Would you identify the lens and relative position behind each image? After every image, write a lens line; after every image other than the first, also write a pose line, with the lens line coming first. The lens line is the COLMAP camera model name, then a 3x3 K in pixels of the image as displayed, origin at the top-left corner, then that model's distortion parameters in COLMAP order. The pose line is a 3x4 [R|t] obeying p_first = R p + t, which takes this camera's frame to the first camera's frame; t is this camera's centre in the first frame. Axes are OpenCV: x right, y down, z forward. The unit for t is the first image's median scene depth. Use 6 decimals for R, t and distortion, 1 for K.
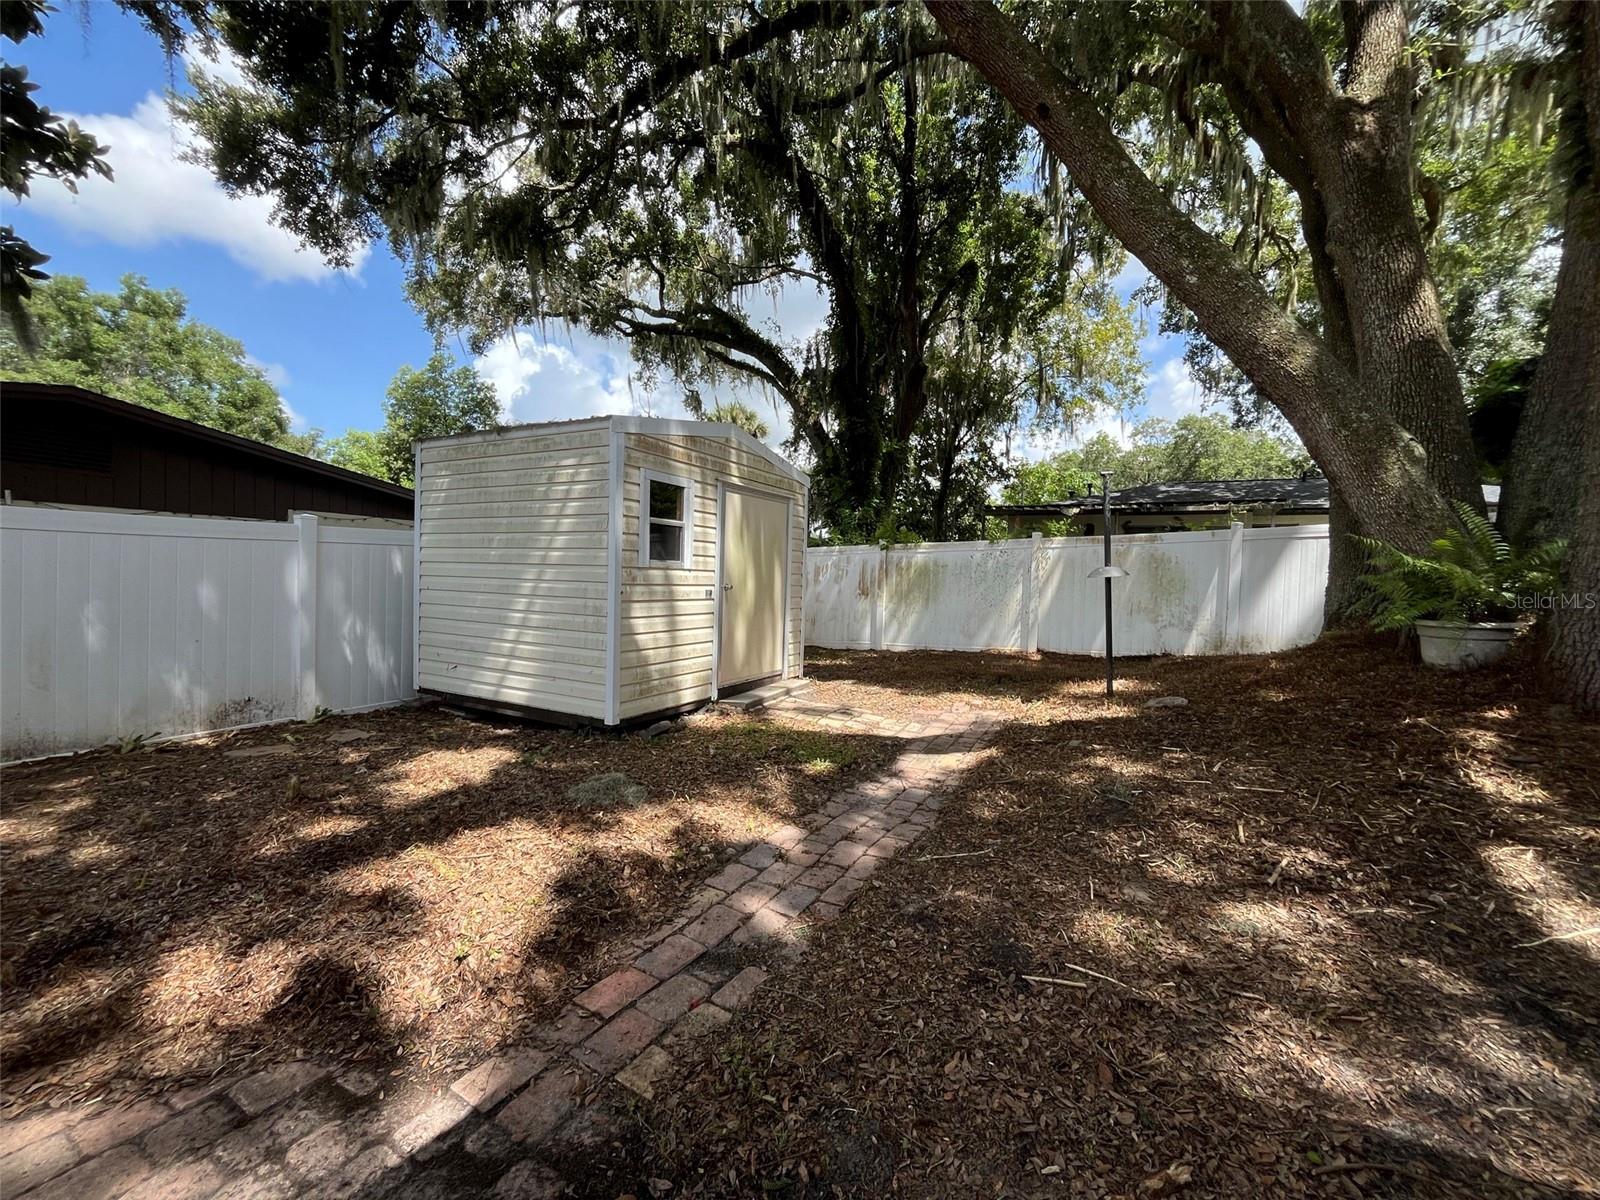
lens RADIAL K [[652.7, 0, 797.5], [0, 652.7, 598.8], [0, 0, 1]] dist [-0.000576, -0.000289]
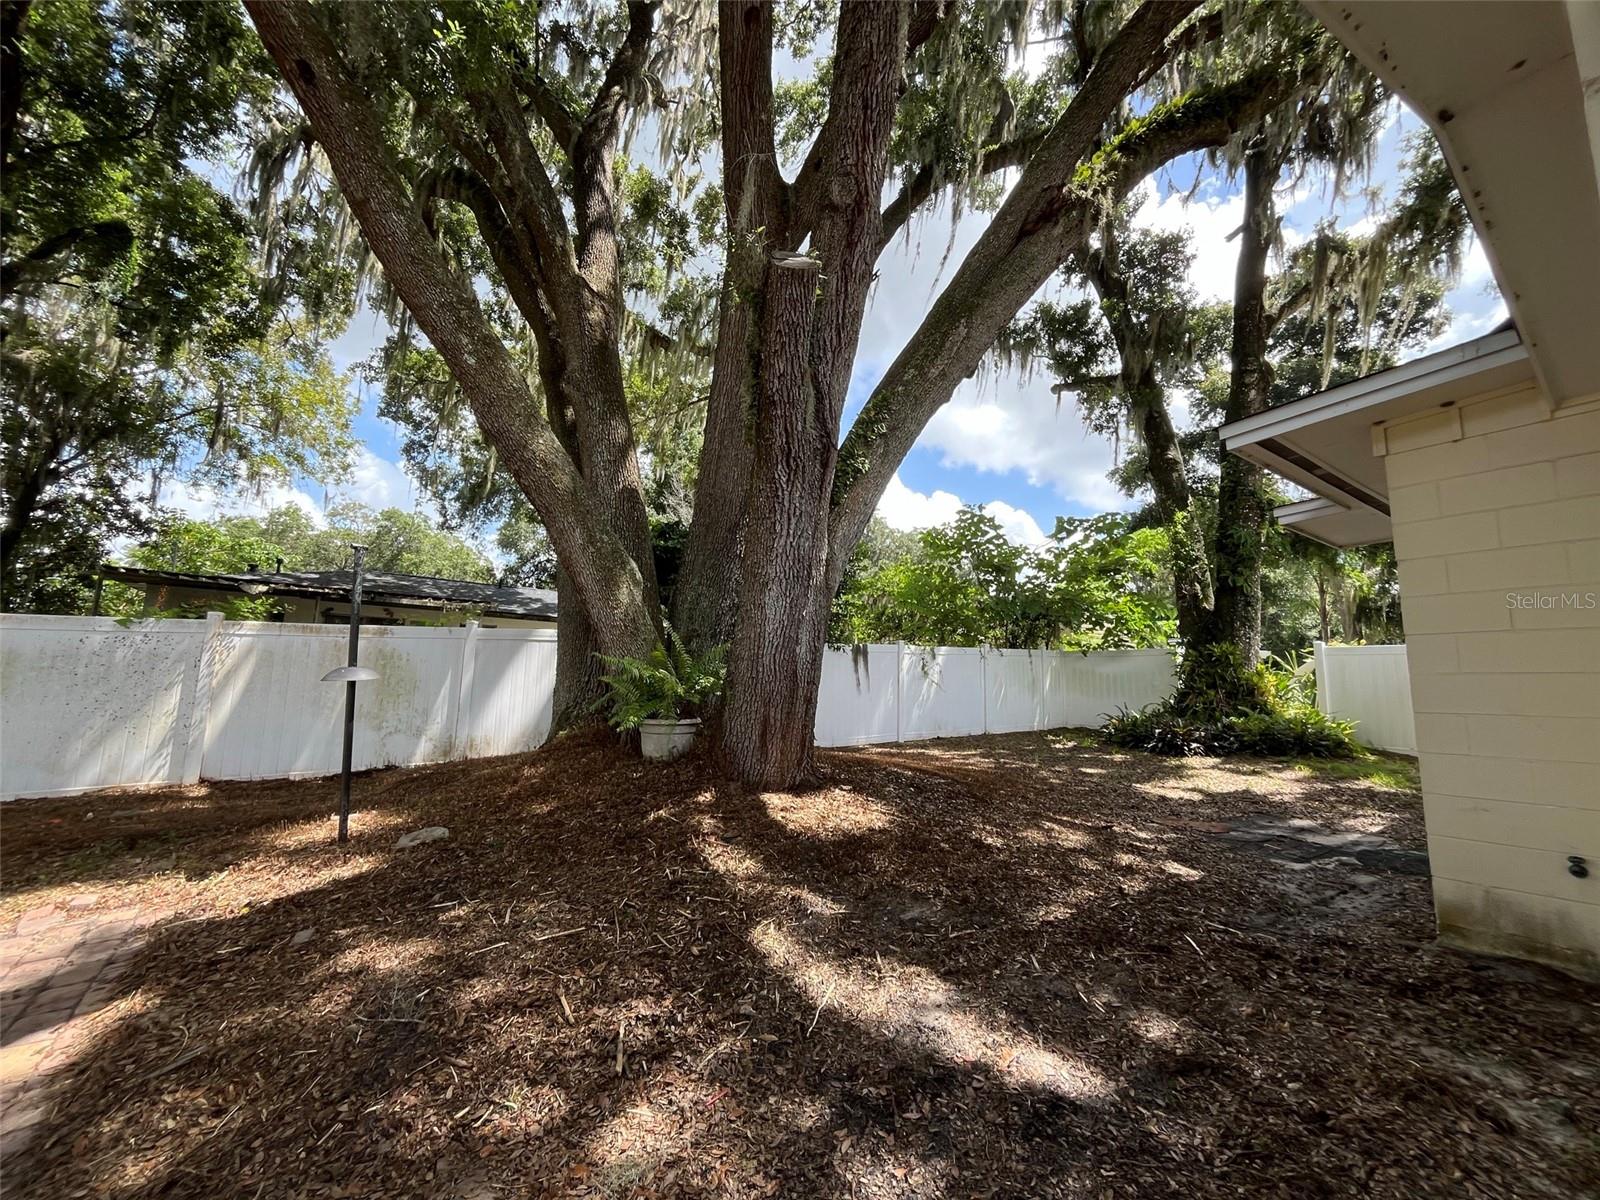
lens RADIAL K [[652.7, 0, 797.5], [0, 652.7, 598.8], [0, 0, 1]] dist [-0.000576, -0.000289]
pose [[0.441967, 0.110191, 0.890238, 0.005510], [0.017606, 0.991170, -0.131424, -0.006225], [-0.896859, 0.073759, 0.436124, 0.065873]]
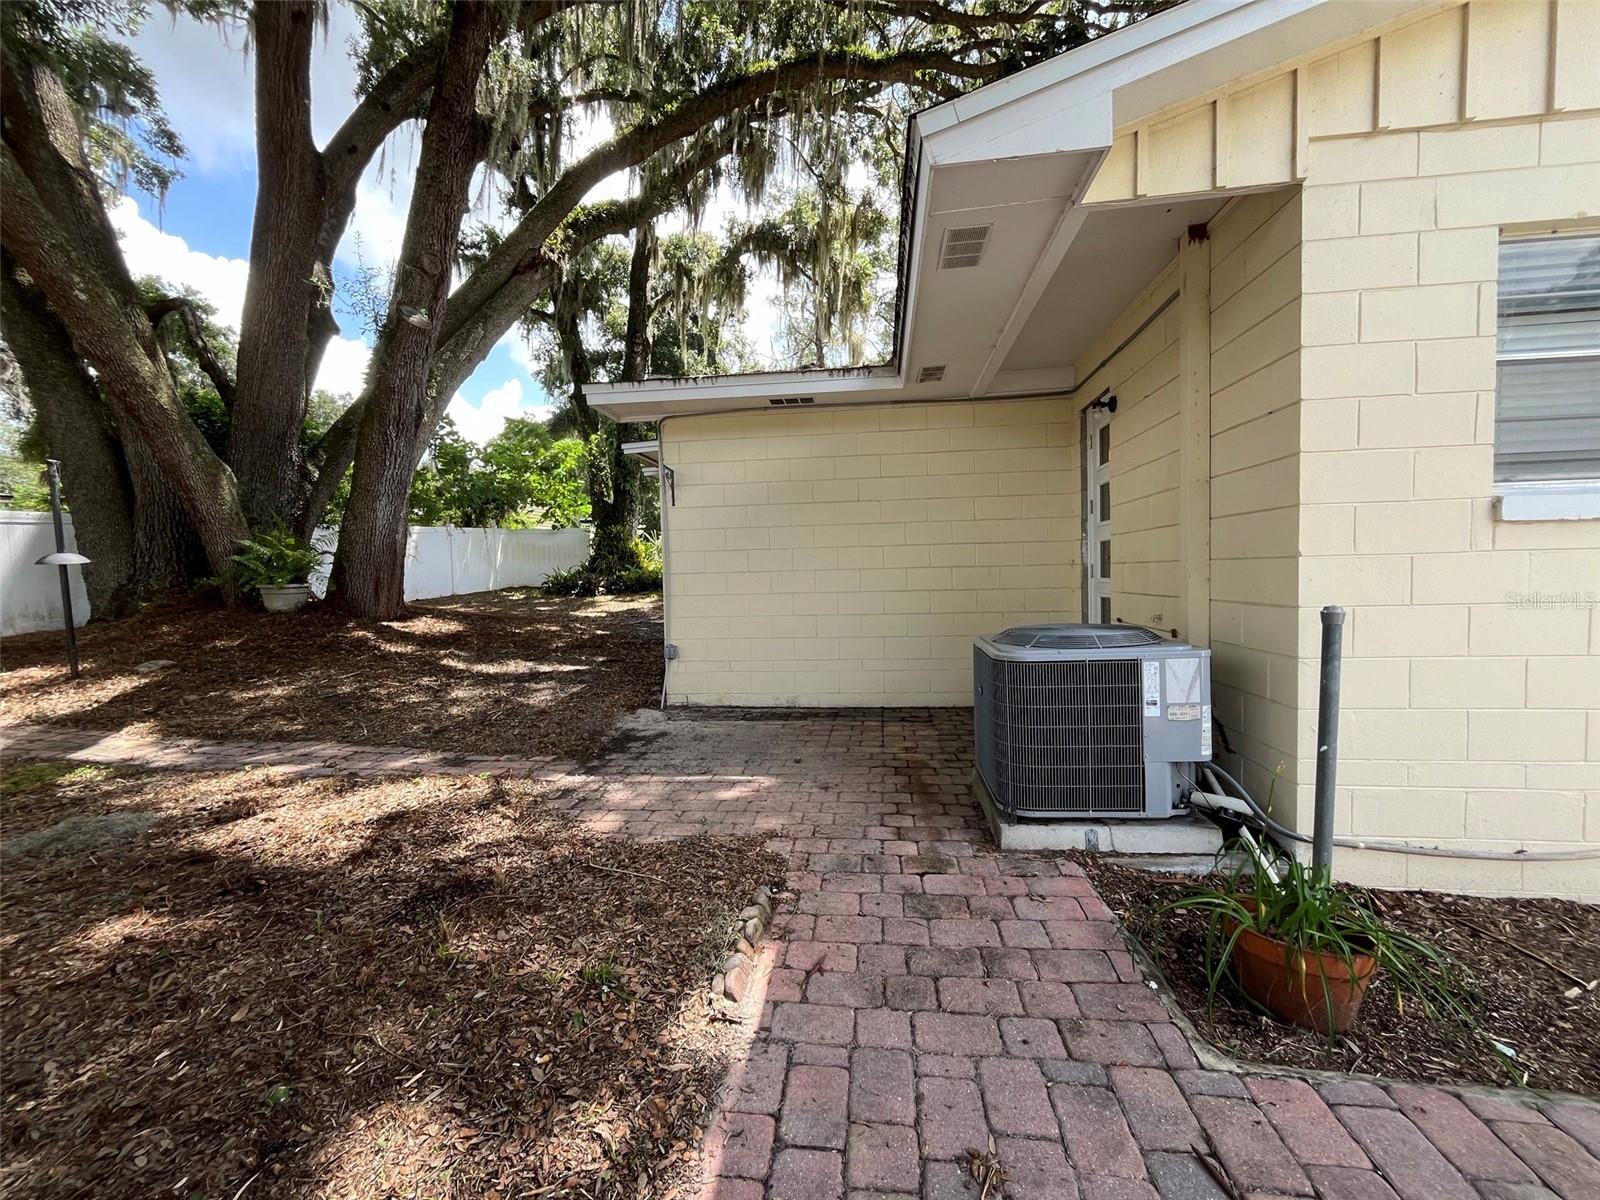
lens RADIAL K [[652.7, 0, 797.5], [0, 652.7, 598.8], [0, 0, 1]] dist [-0.000576, -0.000289]
pose [[-0.379999, -0.068846, 0.922421, -0.312193], [0.041133, 0.994982, 0.091206, -0.008034], [-0.924072, 0.072600, -0.375260, 0.108135]]
